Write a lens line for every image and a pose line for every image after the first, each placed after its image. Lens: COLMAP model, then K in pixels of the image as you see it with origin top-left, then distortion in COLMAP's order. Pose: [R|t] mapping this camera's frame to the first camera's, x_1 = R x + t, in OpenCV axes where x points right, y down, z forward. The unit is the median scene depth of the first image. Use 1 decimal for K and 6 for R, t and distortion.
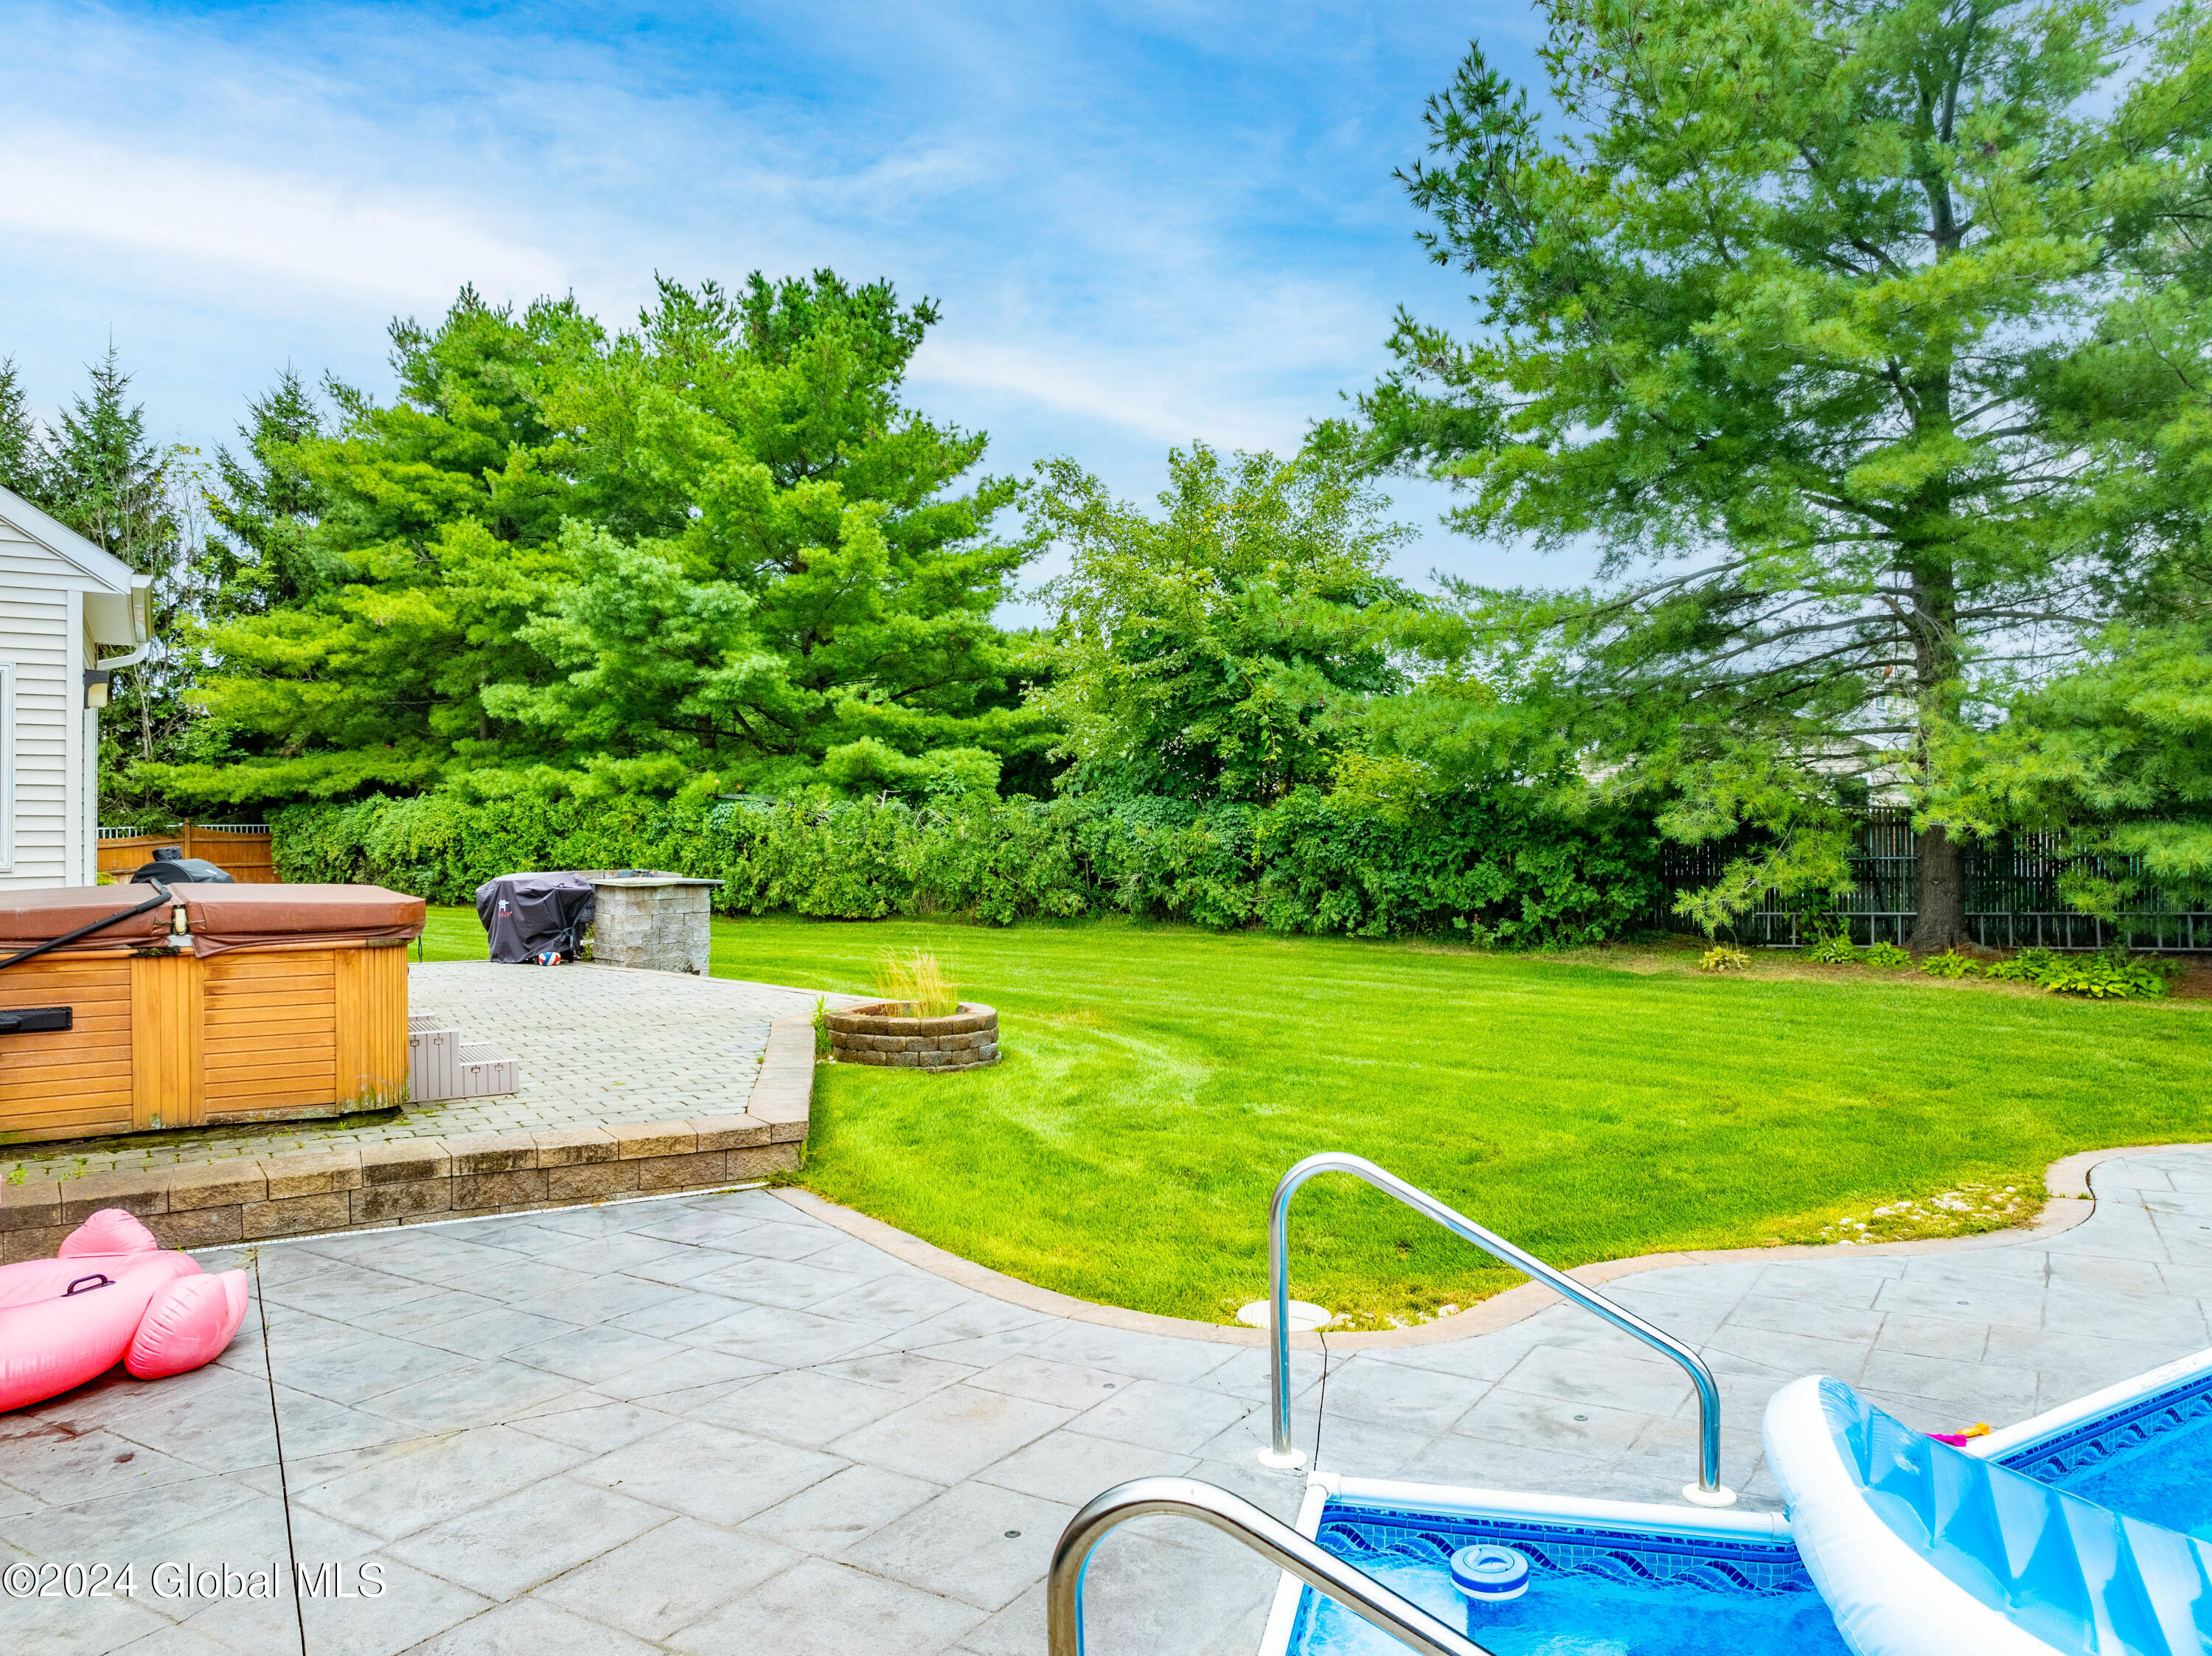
lens RADIAL K [[1555.1, 0, 1100.6], [0, 1555.1, 828.8], [0, 0, 1]] dist [-0.035045, 0.004938]
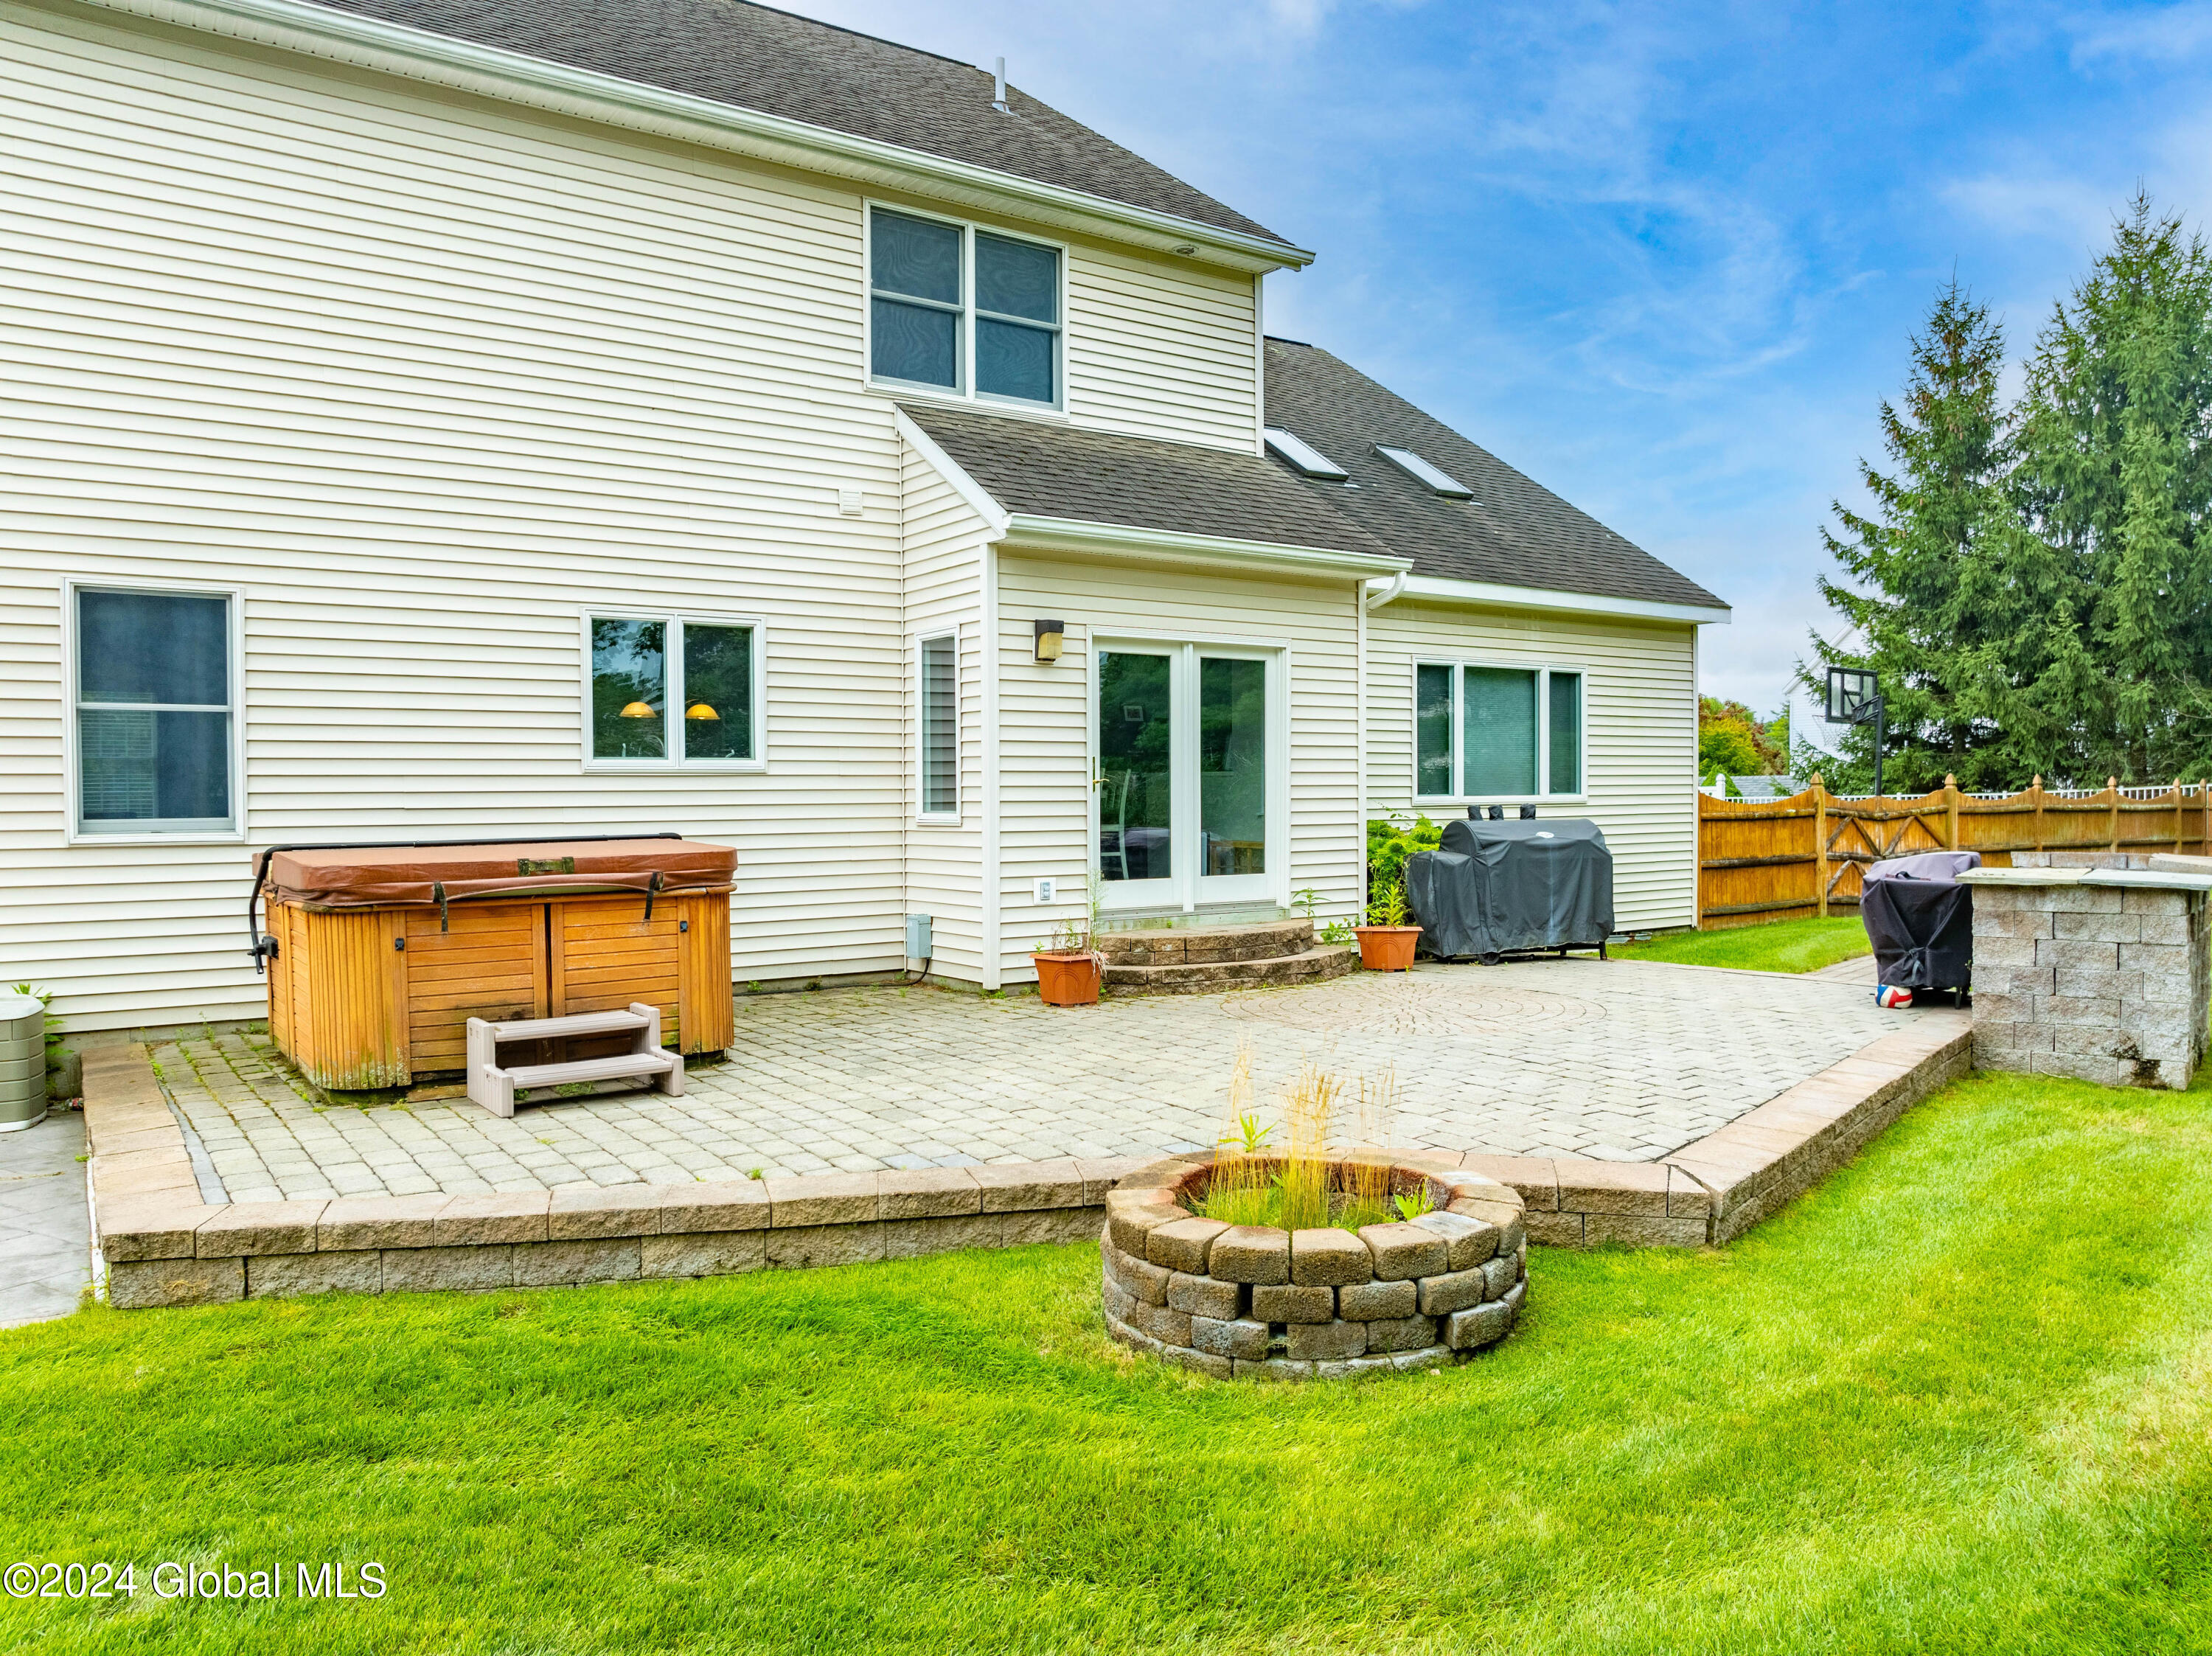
lens RADIAL K [[1555.1, 0, 1114.3], [0, 1555.1, 828.9], [0, 0, 1]] dist [-0.035045, 0.004938]
pose [[0.053444, 0.023160, -0.998302, 0.140318], [0.006013, 0.999705, 0.023514, 0.002339], [0.998553, -0.007260, 0.053289, 0.427635]]
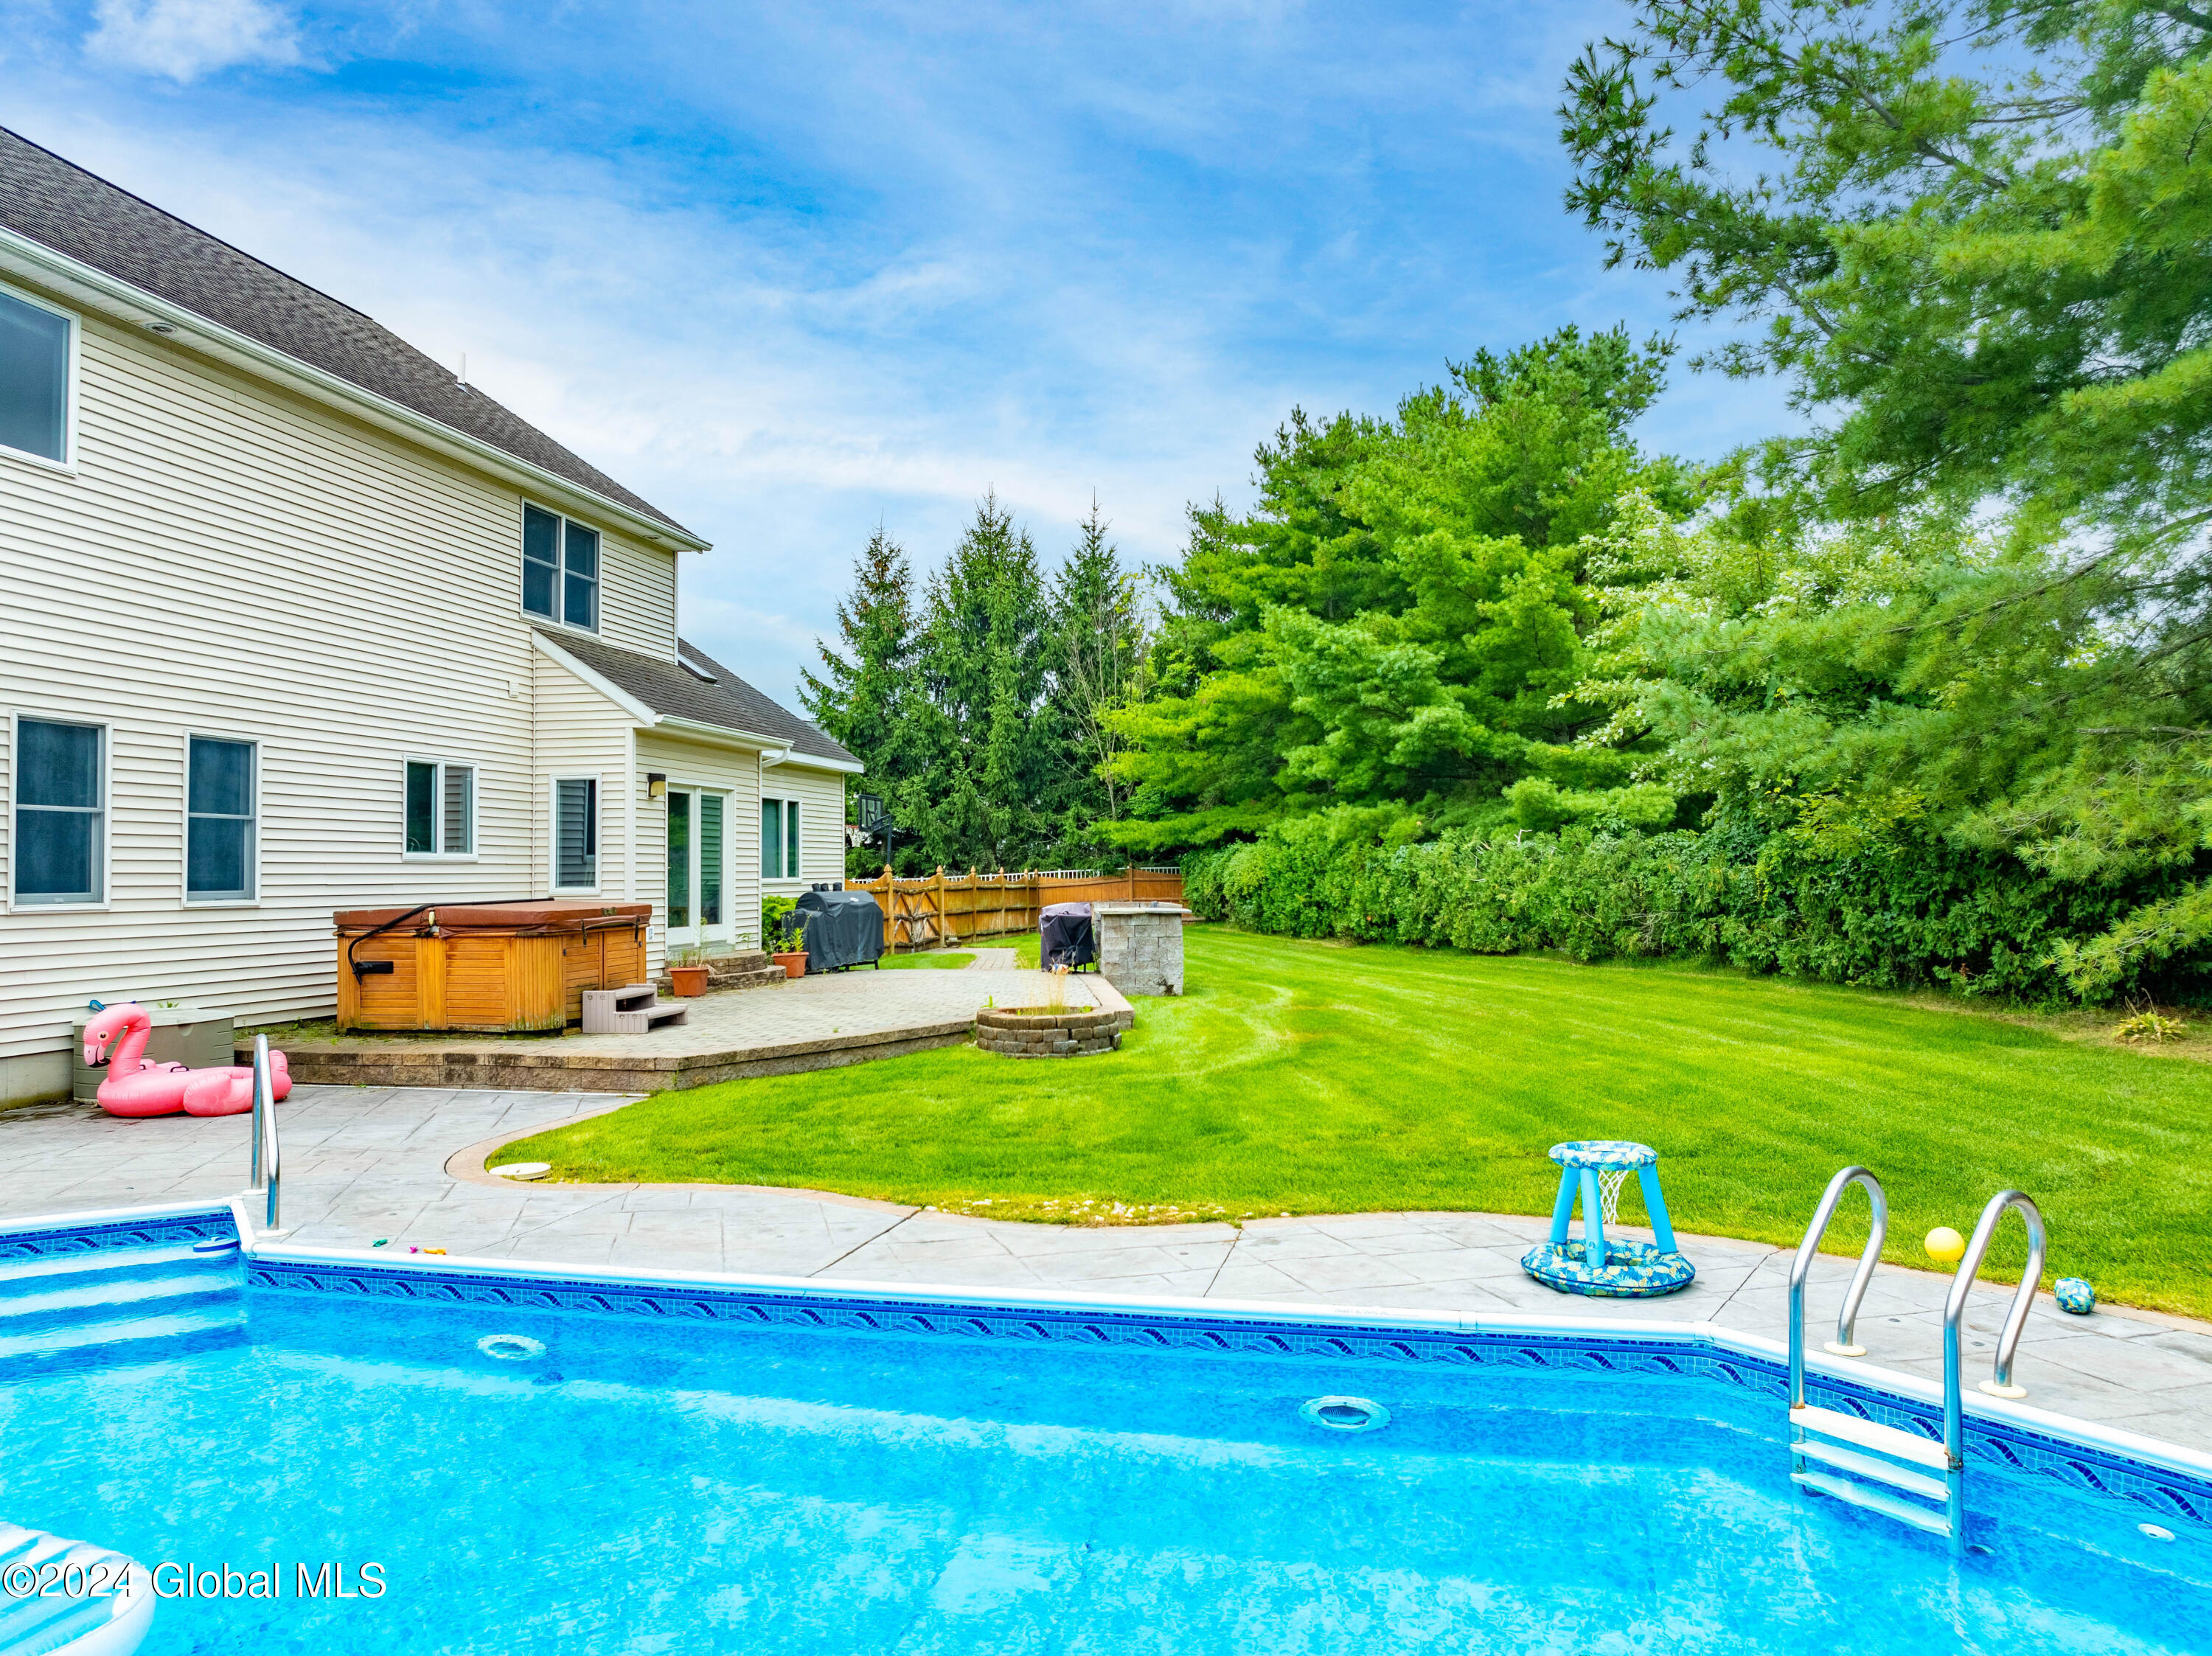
lens RADIAL K [[1555.1, 0, 1106.2], [0, 1555.1, 826.9], [0, 0, 1]] dist [-0.035045, 0.004938]
pose [[0.725011, -0.024417, -0.688304, 0.360912], [0.005390, 0.999542, -0.029780, 0.002541], [0.688716, 0.017881, 0.724811, 0.055423]]
